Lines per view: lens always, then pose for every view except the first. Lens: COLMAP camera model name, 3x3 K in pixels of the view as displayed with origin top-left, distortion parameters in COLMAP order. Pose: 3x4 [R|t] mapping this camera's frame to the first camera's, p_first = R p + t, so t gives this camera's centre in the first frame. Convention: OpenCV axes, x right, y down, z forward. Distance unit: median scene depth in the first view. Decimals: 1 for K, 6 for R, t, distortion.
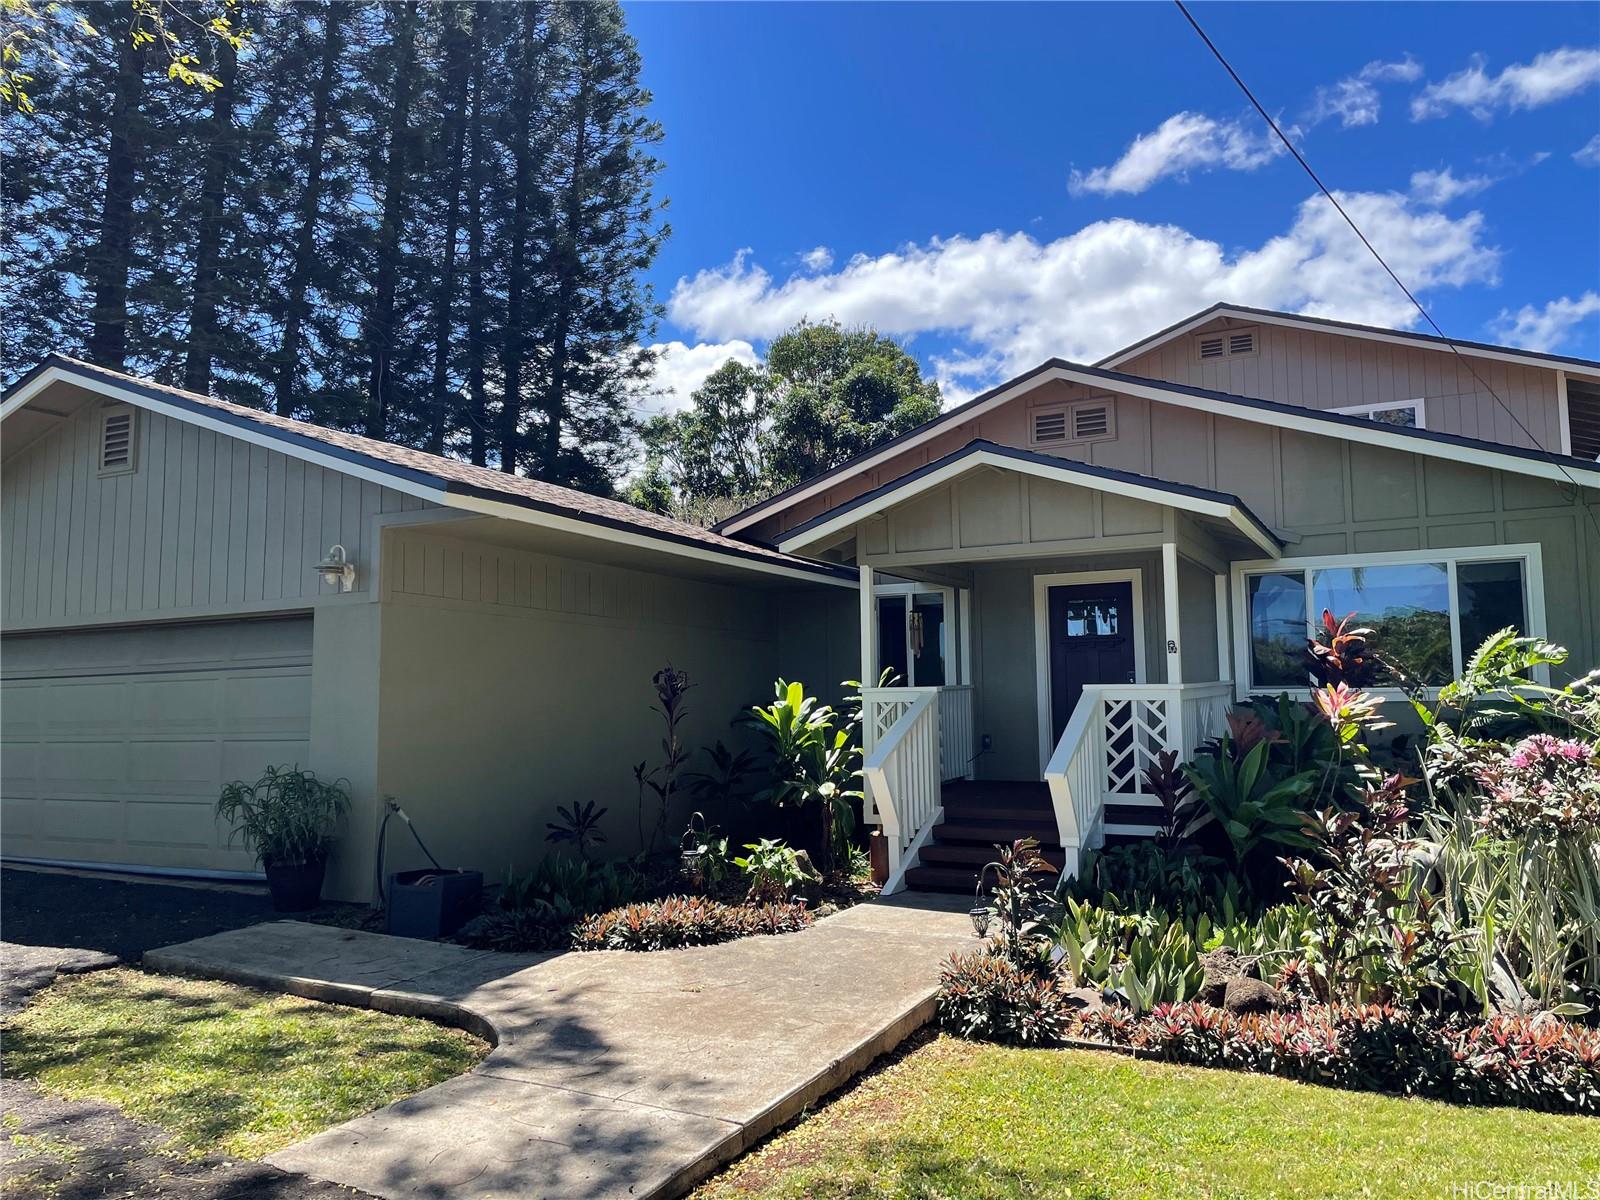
lens RADIAL K [[1245.4, 0, 800.0], [0, 1245.4, 600.0], [0, 0, 1]] dist [0.008880, 0.000698]
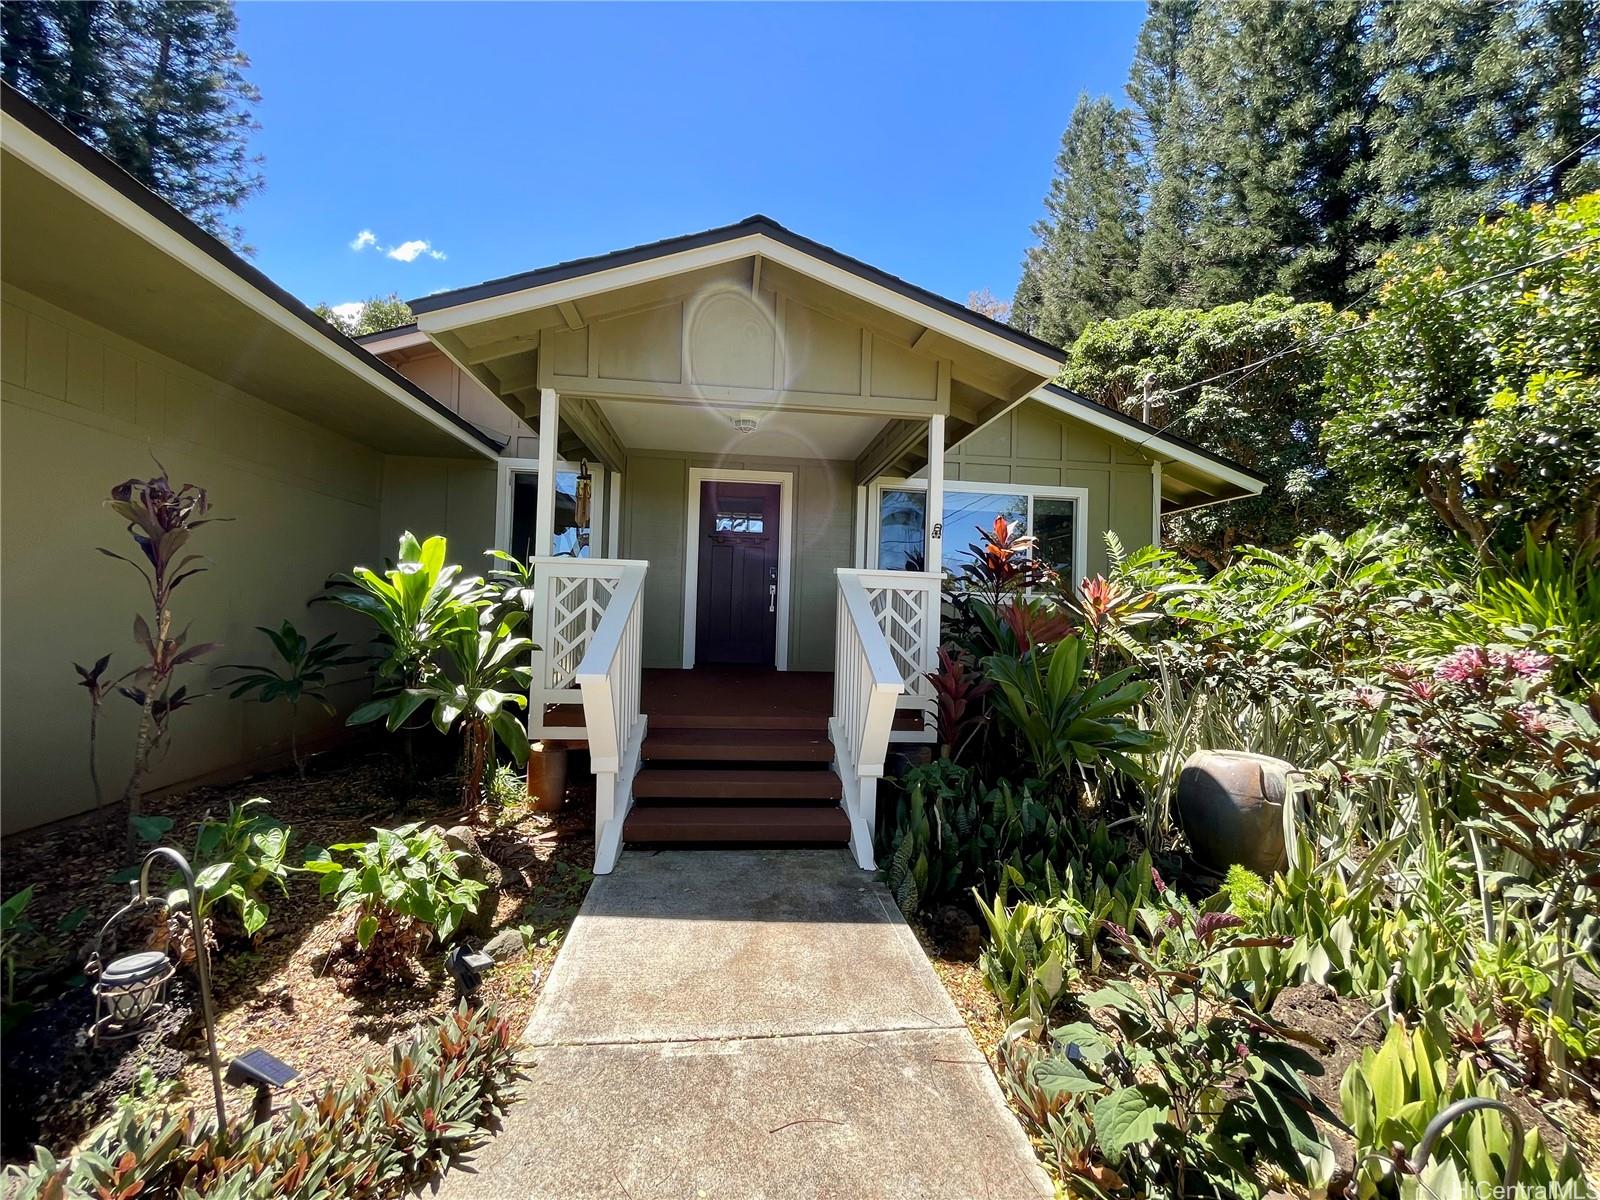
lens RADIAL K [[636.5, 0, 800.0], [0, 636.5, 600.0], [0, 0, 1]] dist [-0.003374, -0.000313]
pose [[0.821877, 0.044317, 0.567939, -0.033921], [-0.085780, 0.995230, 0.046474, 0.066180], [-0.563170, -0.086914, 0.821758, 0.605554]]
